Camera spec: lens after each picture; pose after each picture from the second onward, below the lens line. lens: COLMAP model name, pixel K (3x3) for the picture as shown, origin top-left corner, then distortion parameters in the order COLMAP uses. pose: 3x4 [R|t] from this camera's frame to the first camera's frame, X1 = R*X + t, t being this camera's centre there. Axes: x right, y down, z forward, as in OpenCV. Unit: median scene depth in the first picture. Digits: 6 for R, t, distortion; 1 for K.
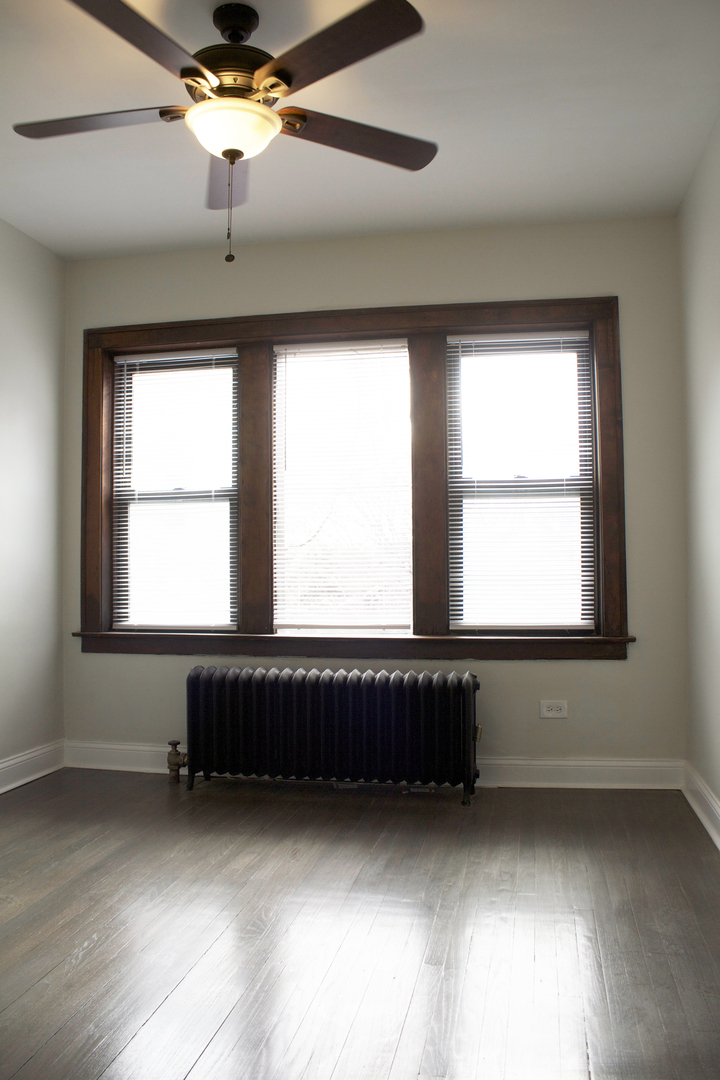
lens RADIAL K [[874.6, 0, 360.0], [0, 874.6, 540.0], [0, 0, 1]] dist [-0.131842, -0.001979]
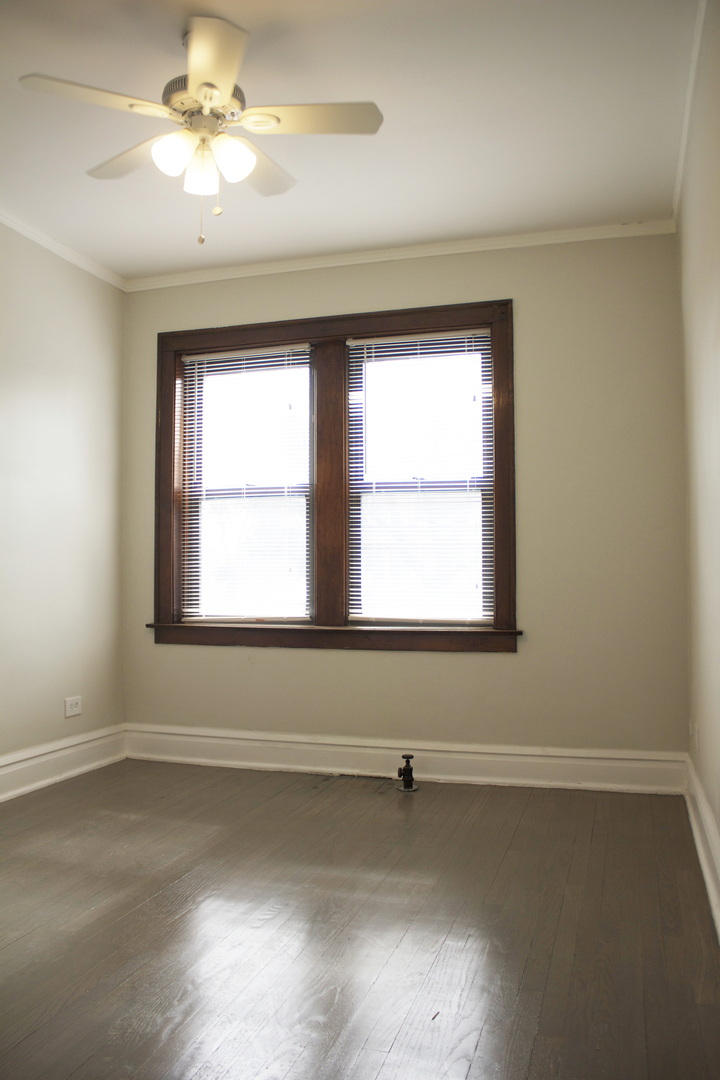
lens RADIAL K [[856.3, 0, 360.1], [0, 856.3, 489.8], [0, 0, 1]] dist [-0.001033, 0.001017]
pose [[0.994798, -0.006119, -0.101685, 0.214358], [0.000865, 0.998666, -0.051627, -0.001810], [0.101865, 0.051271, 0.993476, -0.033288]]
